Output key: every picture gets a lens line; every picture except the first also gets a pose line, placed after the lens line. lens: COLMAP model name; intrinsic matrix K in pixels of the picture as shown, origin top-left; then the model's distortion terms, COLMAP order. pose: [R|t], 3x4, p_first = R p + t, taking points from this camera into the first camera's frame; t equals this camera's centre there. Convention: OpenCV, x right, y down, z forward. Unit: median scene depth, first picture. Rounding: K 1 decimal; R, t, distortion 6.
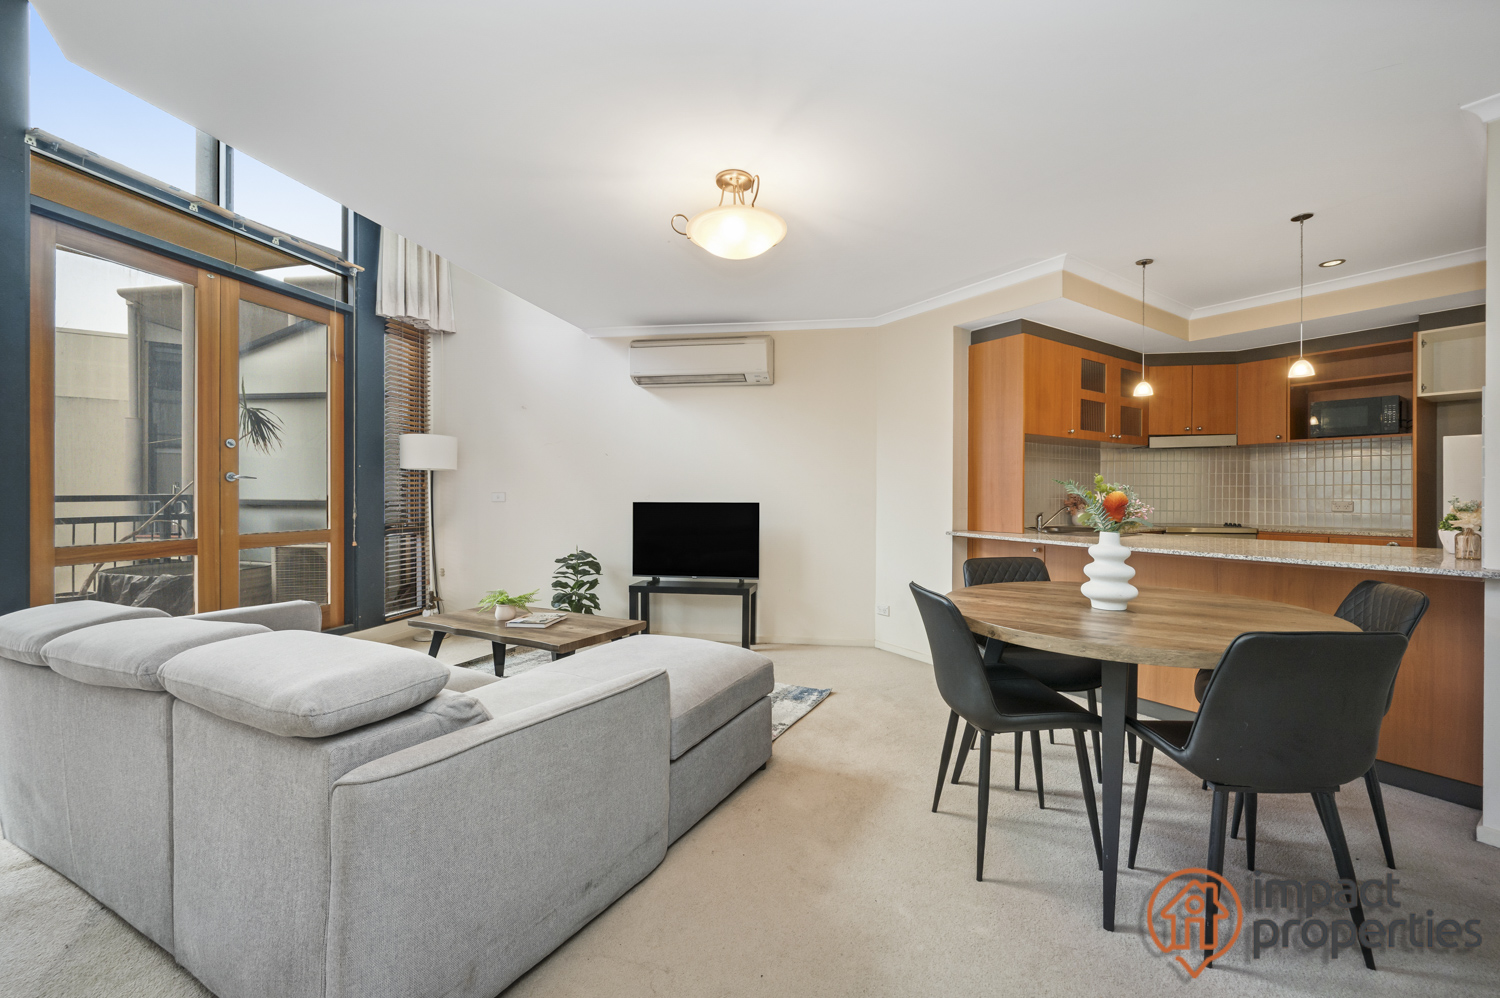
lens RADIAL K [[607.5, 0, 784.1], [0, 607.5, 498.1], [0, 0, 1]] dist [-0.002393, -0.000024]
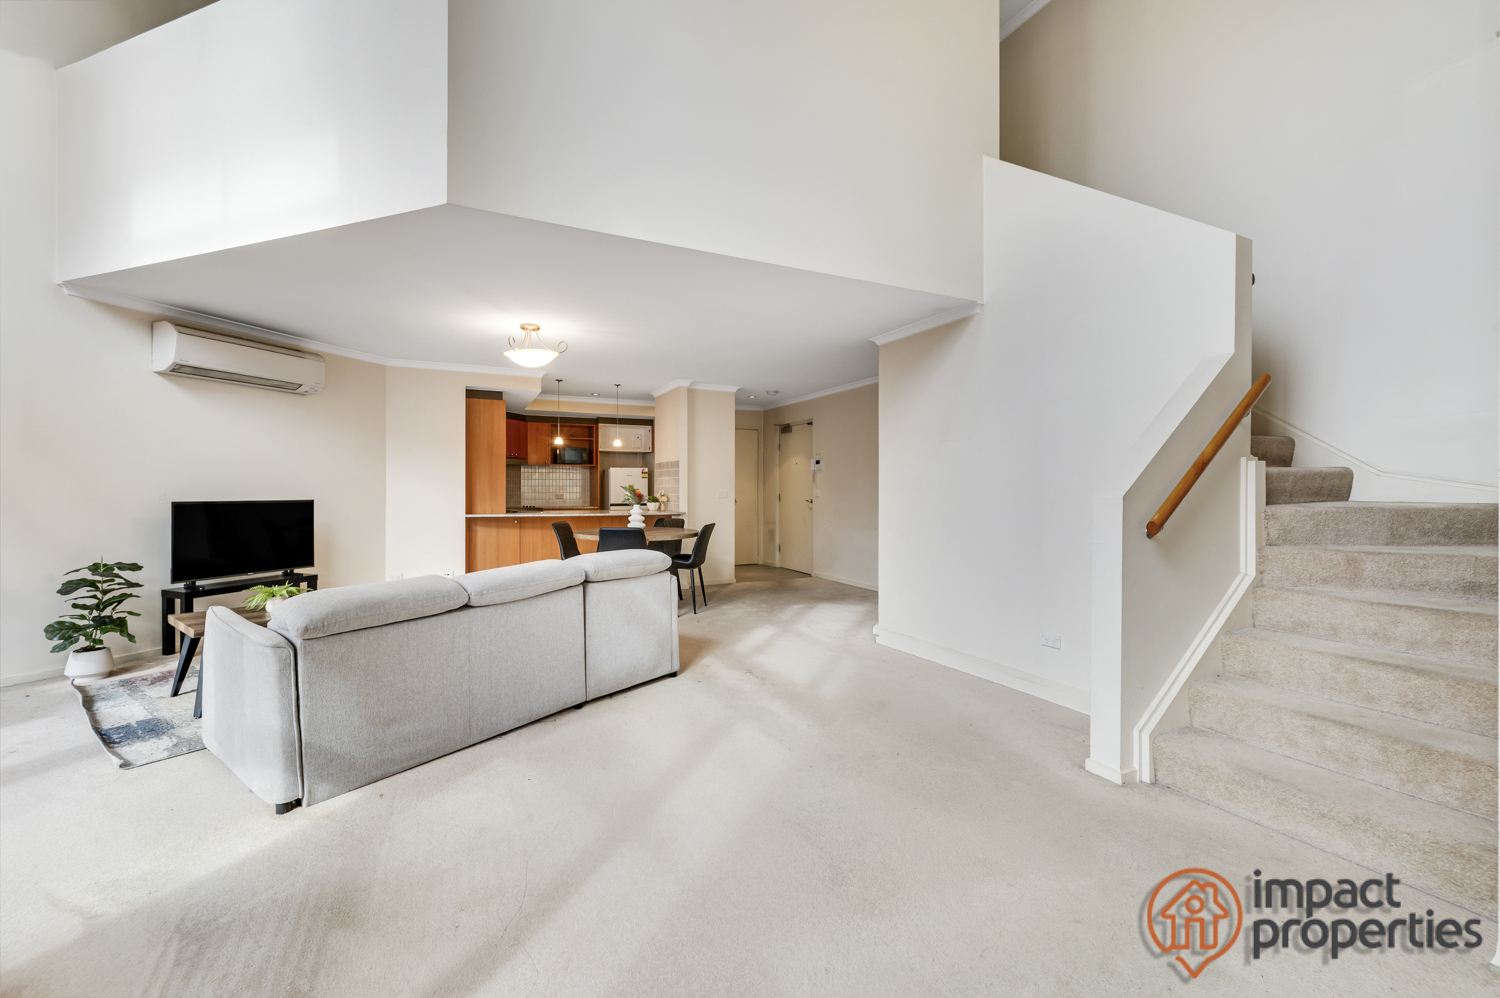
lens RADIAL K [[602.1, 0, 748.4], [0, 602.1, 502.2], [0, 0, 1]] dist [0.003005, 0.000154]
pose [[0.163888, -0.024000, 0.986187, -1.071760], [0.005287, 0.999711, 0.023451, -0.009903], [-0.986465, 0.001371, 0.163967, 0.005498]]
